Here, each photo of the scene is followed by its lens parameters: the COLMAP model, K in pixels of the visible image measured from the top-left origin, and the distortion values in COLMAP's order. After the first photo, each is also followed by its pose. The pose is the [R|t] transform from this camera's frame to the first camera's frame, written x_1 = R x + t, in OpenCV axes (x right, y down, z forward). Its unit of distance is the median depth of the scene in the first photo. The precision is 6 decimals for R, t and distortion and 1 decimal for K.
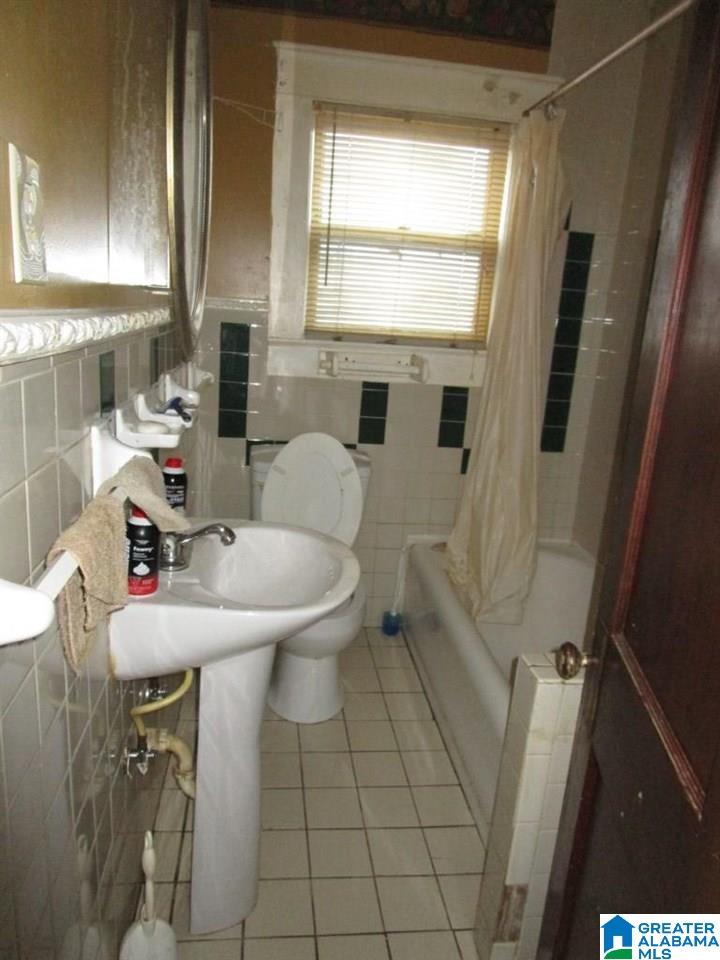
lens RADIAL K [[687.3, 0, 360.0], [0, 687.3, 480.0], [0, 0, 1]] dist [-0.011565, 0.000129]
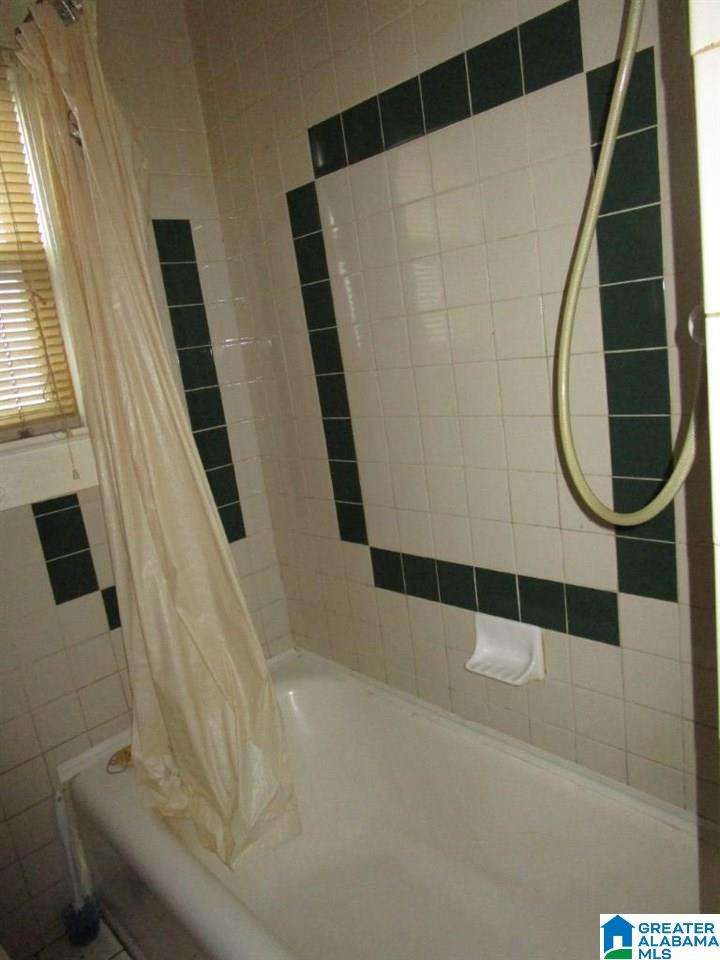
lens RADIAL K [[687.3, 0, 360.0], [0, 687.3, 480.0], [0, 0, 1]] dist [-0.011565, 0.000129]
pose [[0.789223, -0.298958, 0.536424, 0.037969], [0.334658, 0.941779, 0.032498, -0.083509], [-0.514909, 0.153871, 0.843323, 0.377832]]
